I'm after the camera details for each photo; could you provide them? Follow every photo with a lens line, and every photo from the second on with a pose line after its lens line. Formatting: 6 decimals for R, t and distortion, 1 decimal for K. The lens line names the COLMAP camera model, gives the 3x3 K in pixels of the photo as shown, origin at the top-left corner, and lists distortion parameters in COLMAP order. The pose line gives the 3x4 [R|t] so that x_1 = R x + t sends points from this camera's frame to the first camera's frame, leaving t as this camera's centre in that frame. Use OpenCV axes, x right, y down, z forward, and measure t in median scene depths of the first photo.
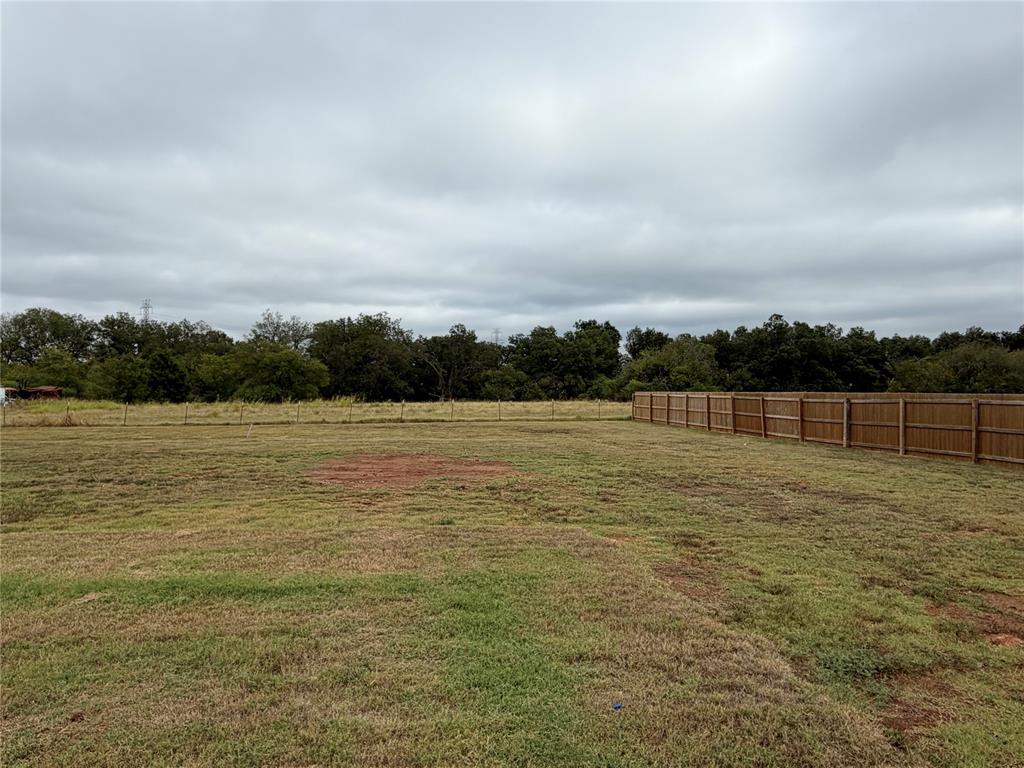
lens RADIAL K [[655.2, 0, 511.1], [0, 655.2, 384.6], [0, 0, 1]] dist [-0.000861, -0.000013]
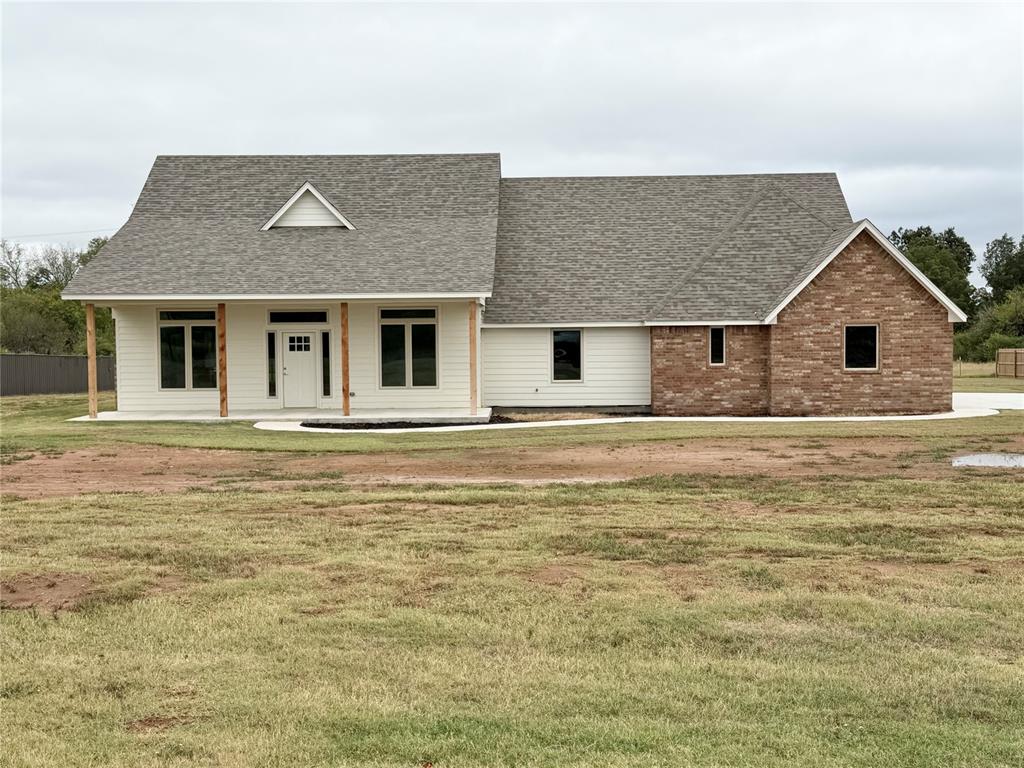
lens RADIAL K [[1316.0, 0, 512.8], [0, 1316.0, 387.2], [0, 0, 1]] dist [0.094429, 0.000000]
pose [[0.986984, 0.014934, -0.160125, -0.047268], [-0.008338, 0.999092, 0.041790, -0.002084], [0.160603, -0.039911, 0.986212, -0.245868]]
